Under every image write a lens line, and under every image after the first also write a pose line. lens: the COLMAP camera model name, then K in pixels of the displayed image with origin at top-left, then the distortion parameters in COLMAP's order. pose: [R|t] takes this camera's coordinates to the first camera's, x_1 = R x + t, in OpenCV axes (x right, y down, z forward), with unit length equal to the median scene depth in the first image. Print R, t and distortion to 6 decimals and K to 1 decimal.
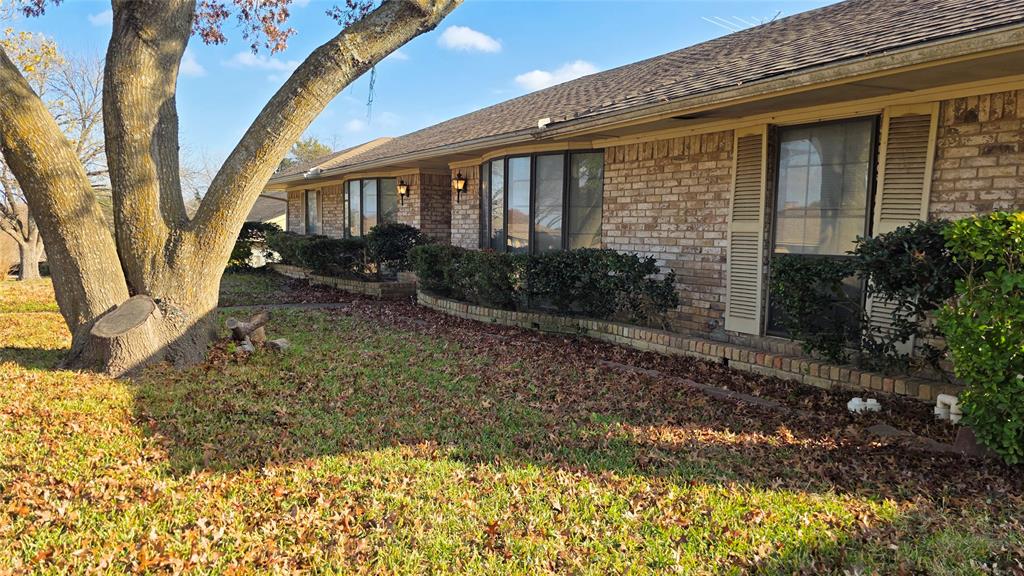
lens RADIAL K [[693.8, 0, 488.2], [0, 693.8, 298.1], [0, 0, 1]] dist [0.047534, -0.044722]
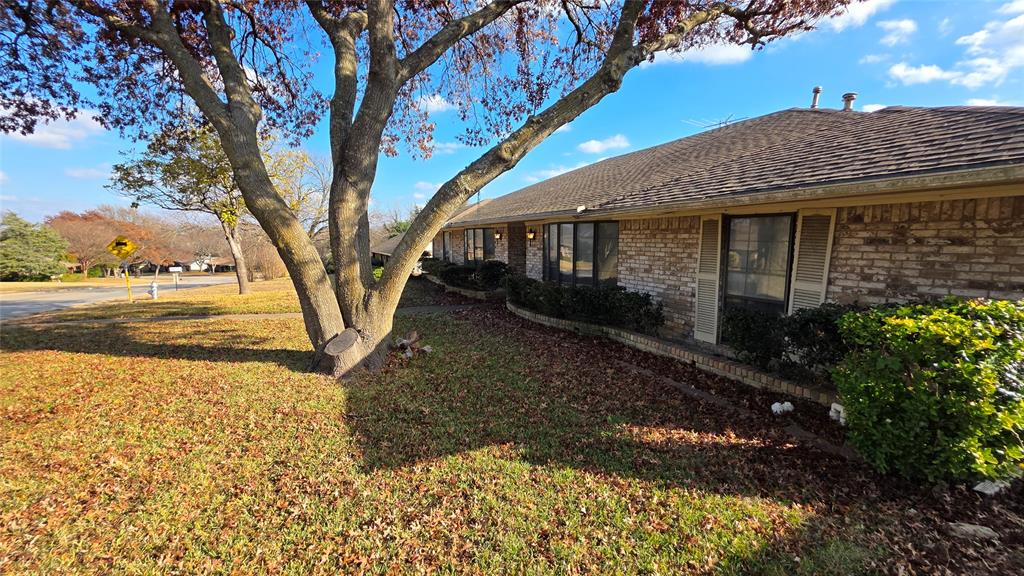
lens RADIAL K [[408.6, 0, 505.1], [0, 408.6, 292.4], [0, 0, 1]] dist [-0.002511, 0.000572]
pose [[0.993758, -0.004148, -0.111476, 0.011721], [0.007882, 0.999422, 0.033076, -0.125484], [0.111275, -0.033749, 0.993216, 0.014058]]
